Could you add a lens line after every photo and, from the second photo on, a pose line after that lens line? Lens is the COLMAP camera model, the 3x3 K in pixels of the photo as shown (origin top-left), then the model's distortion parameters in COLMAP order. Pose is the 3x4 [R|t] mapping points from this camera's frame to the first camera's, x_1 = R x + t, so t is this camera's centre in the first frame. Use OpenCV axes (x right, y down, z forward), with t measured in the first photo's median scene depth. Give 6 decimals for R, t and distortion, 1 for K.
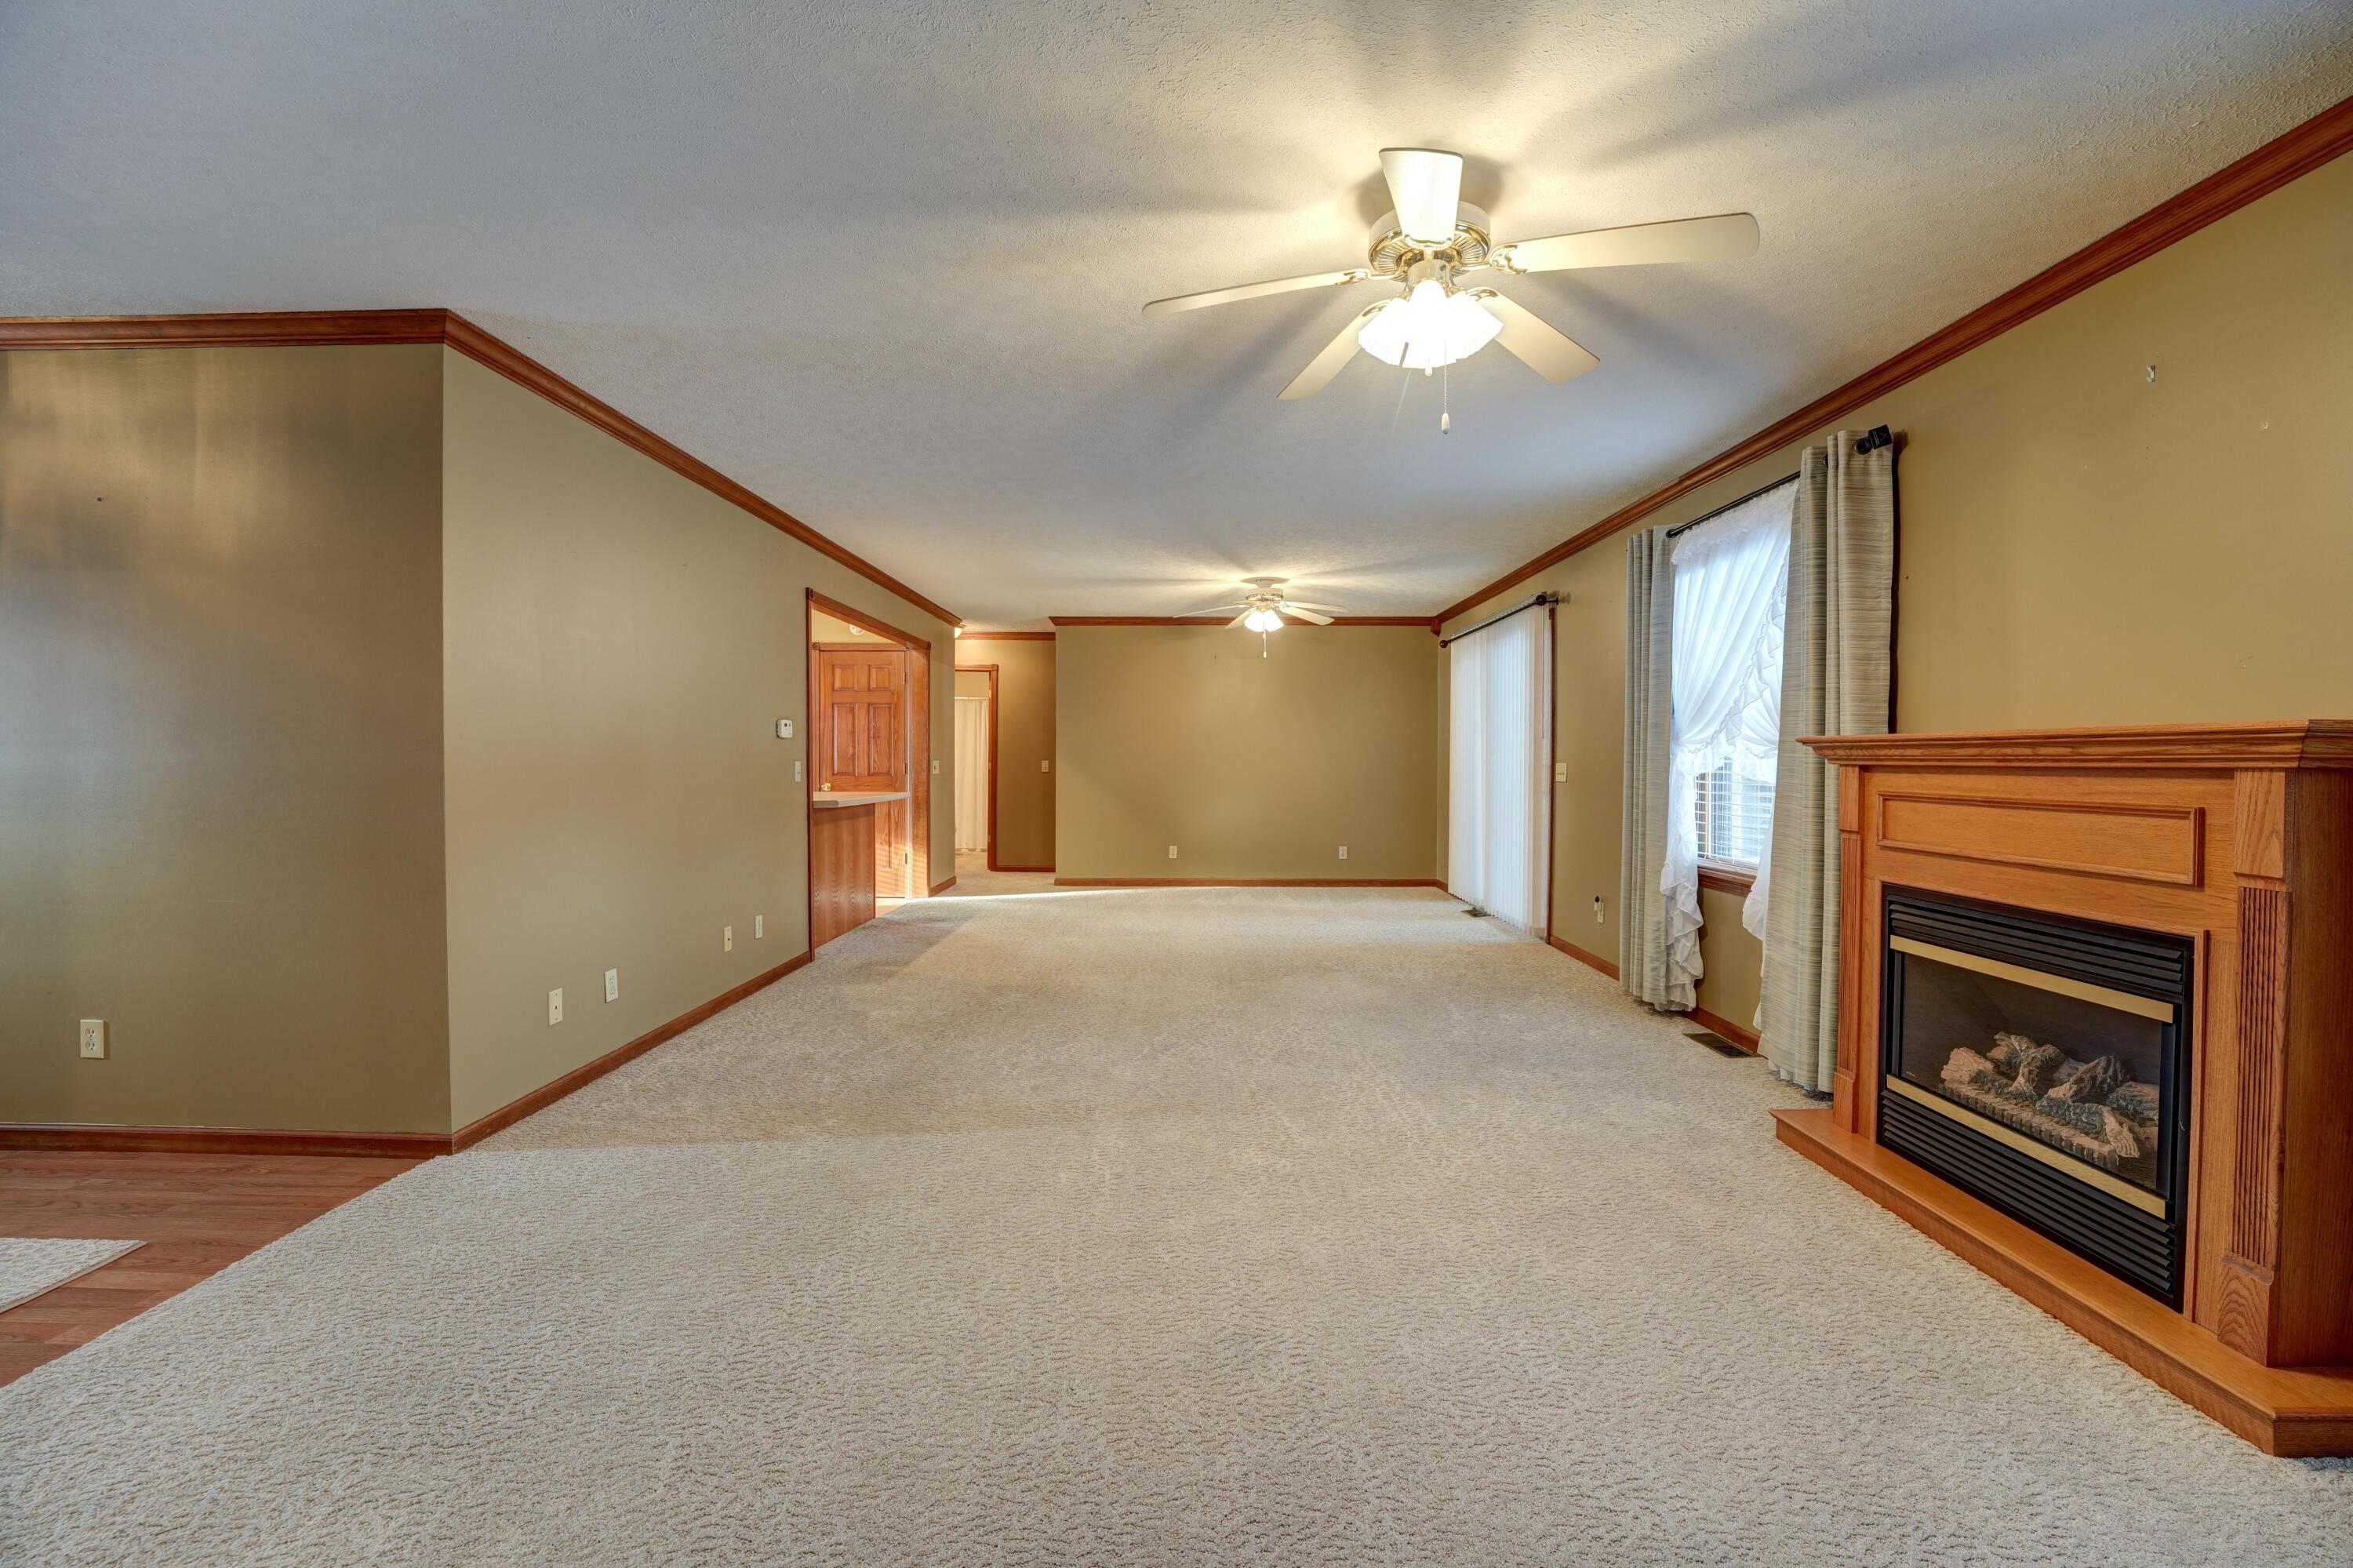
lens RADIAL K [[963.2, 0, 1184.0], [0, 963.2, 768.9], [0, 0, 1]] dist [-0.025731, 0.000691]
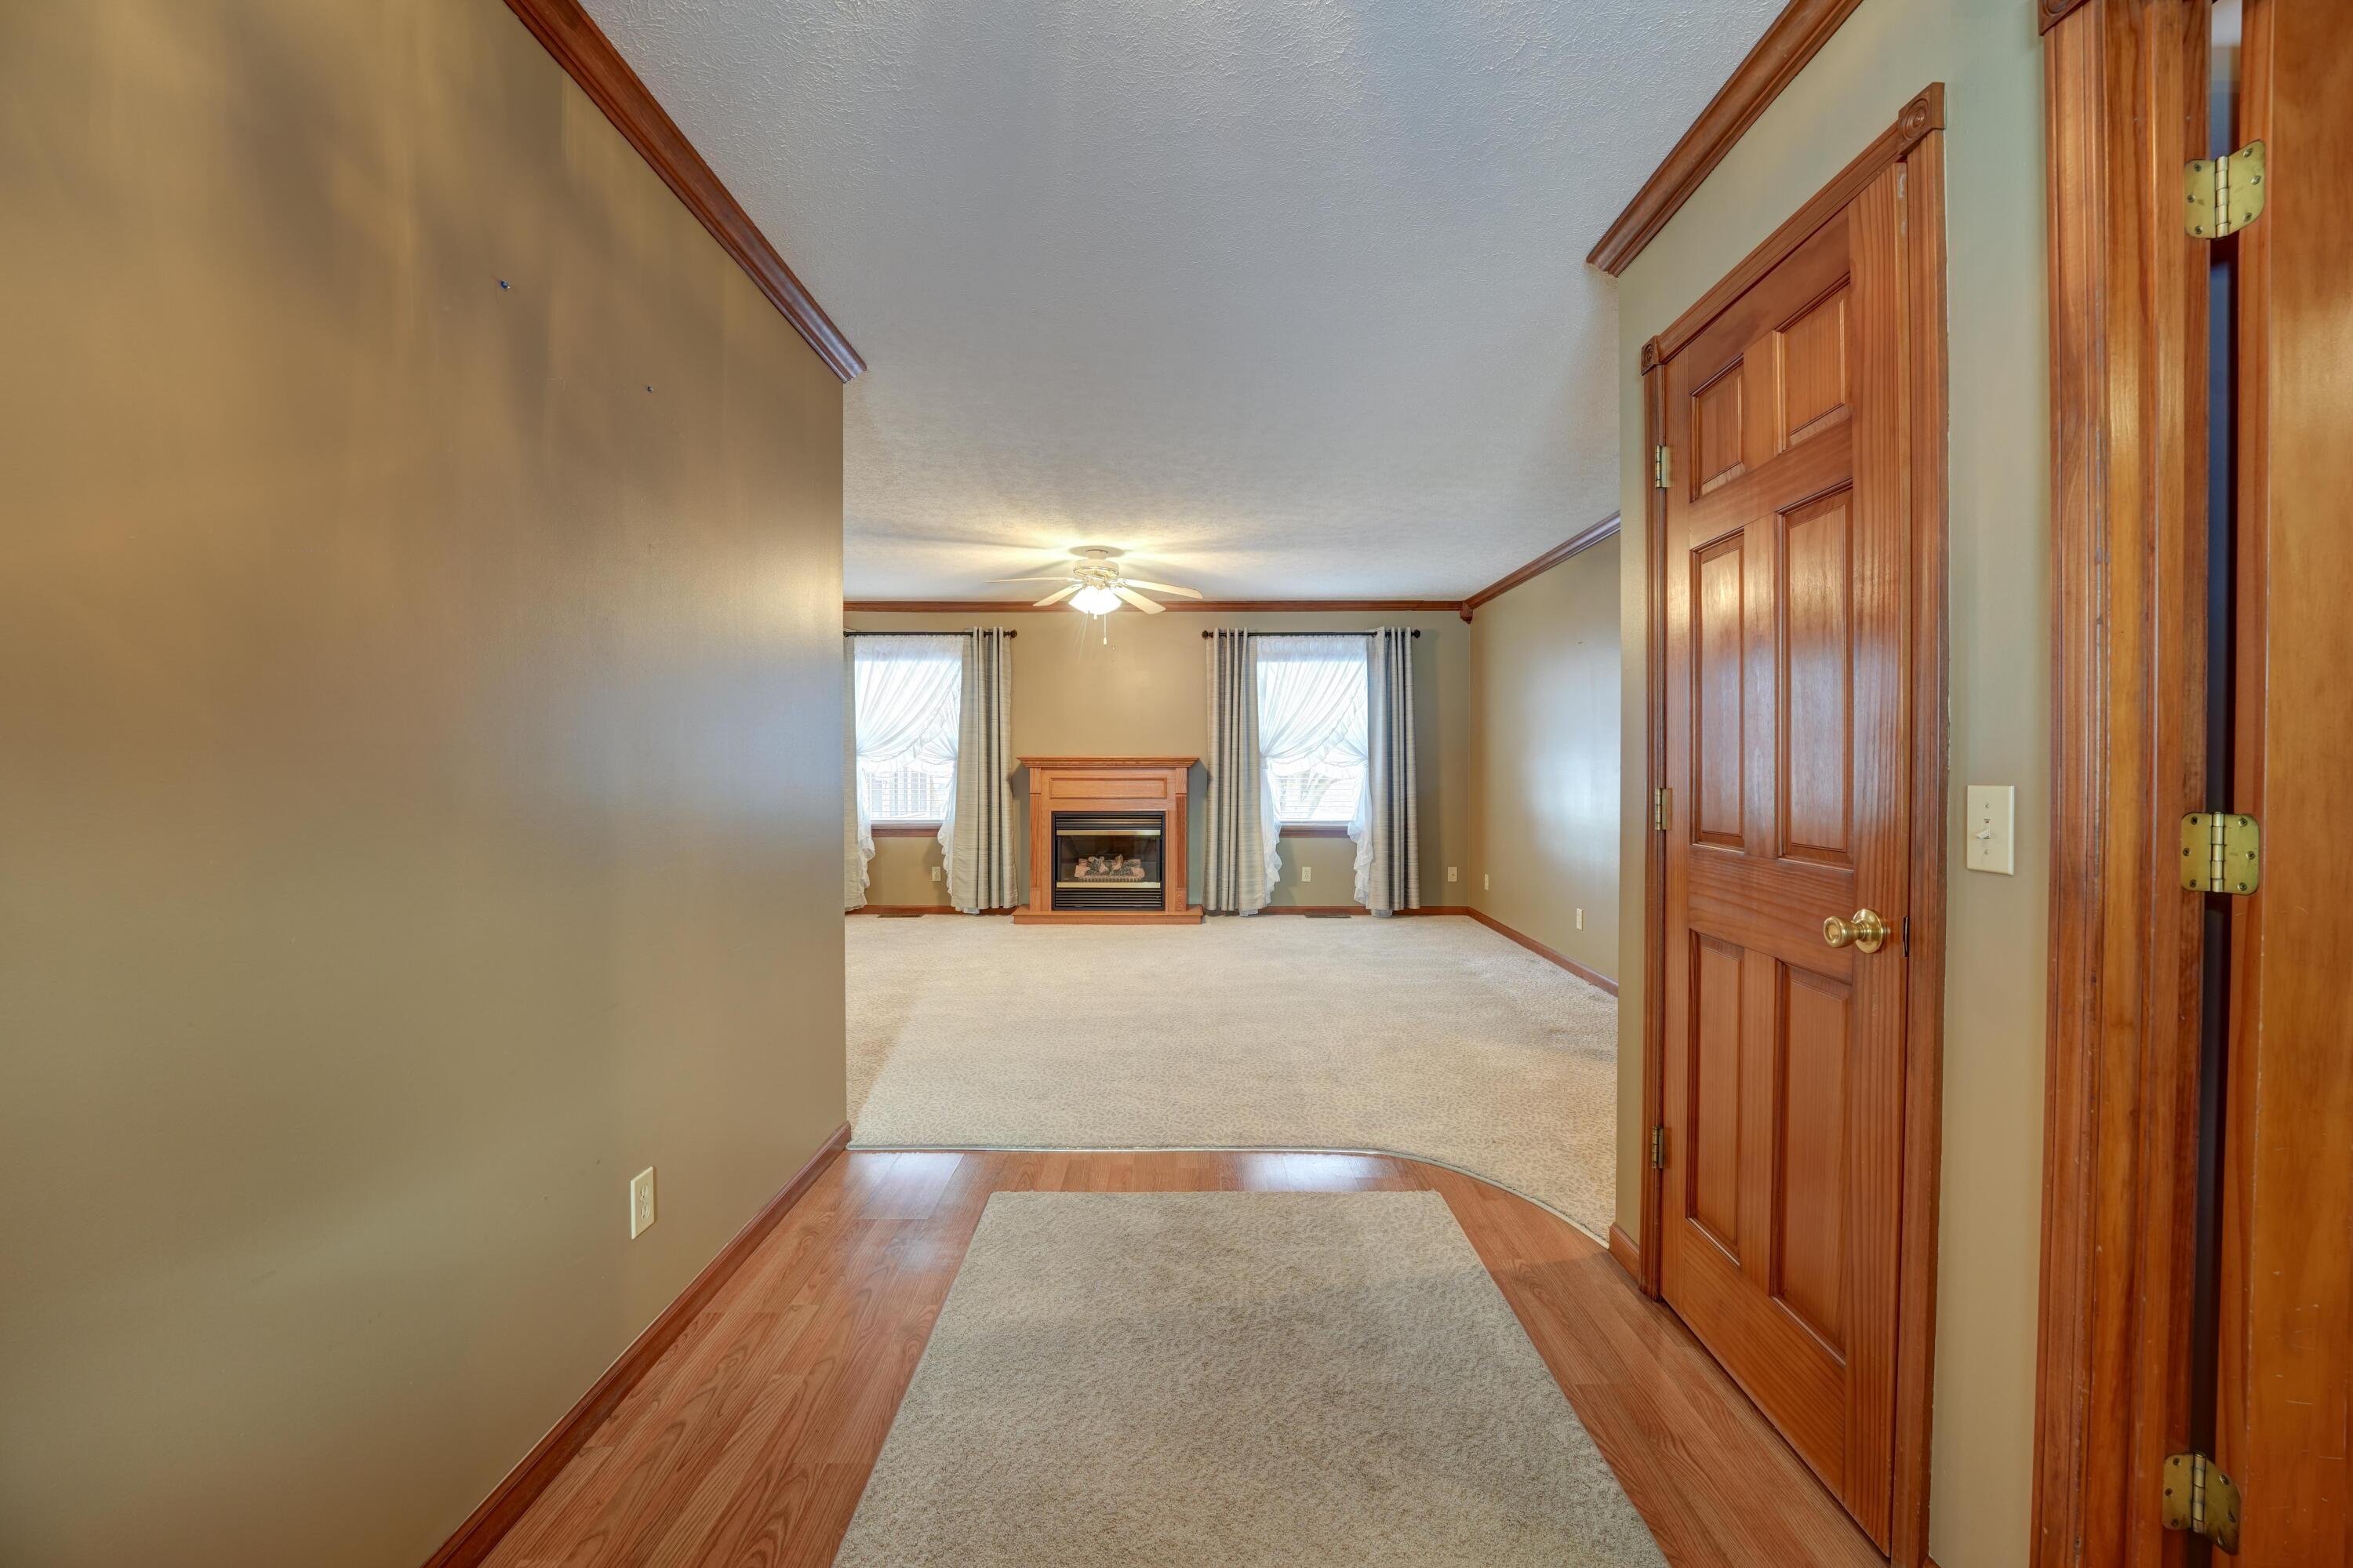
lens RADIAL K [[963.2, 0, 1184.0], [0, 963.2, 768.9], [0, 0, 1]] dist [-0.025731, 0.000691]
pose [[-0.008625, -0.011672, 0.999895, -1.763272], [0.007568, 0.999902, 0.011737, -0.024625], [-0.999934, 0.007669, -0.008536, 0.582763]]
